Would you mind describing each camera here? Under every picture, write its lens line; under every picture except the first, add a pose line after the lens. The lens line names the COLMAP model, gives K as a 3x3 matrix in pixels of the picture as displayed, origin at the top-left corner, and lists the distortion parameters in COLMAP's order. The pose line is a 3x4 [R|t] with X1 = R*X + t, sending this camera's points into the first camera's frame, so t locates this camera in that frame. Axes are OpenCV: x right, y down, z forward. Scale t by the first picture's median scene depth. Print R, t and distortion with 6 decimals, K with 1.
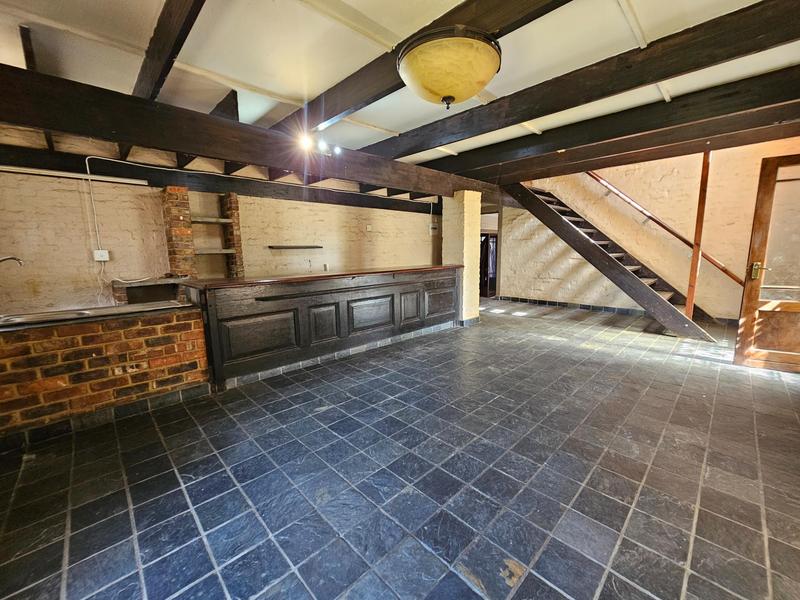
lens RADIAL K [[327.8, 0, 400.2], [0, 327.8, 300.8], [0, 0, 1]] dist [-0.002504, -0.000307]
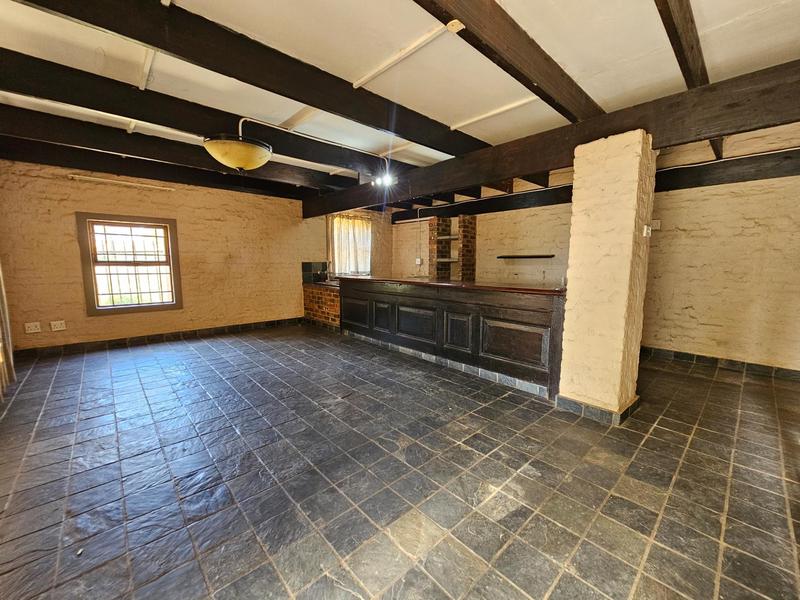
lens RADIAL K [[327.8, 0, 400.3], [0, 327.8, 299.1], [0, 0, 1]] dist [-0.002504, -0.000307]
pose [[-0.037580, 0.122093, -0.991807, 0.874418], [-0.159048, 0.979126, 0.126558, -0.144115], [0.986555, 0.162501, -0.017377, 0.921938]]
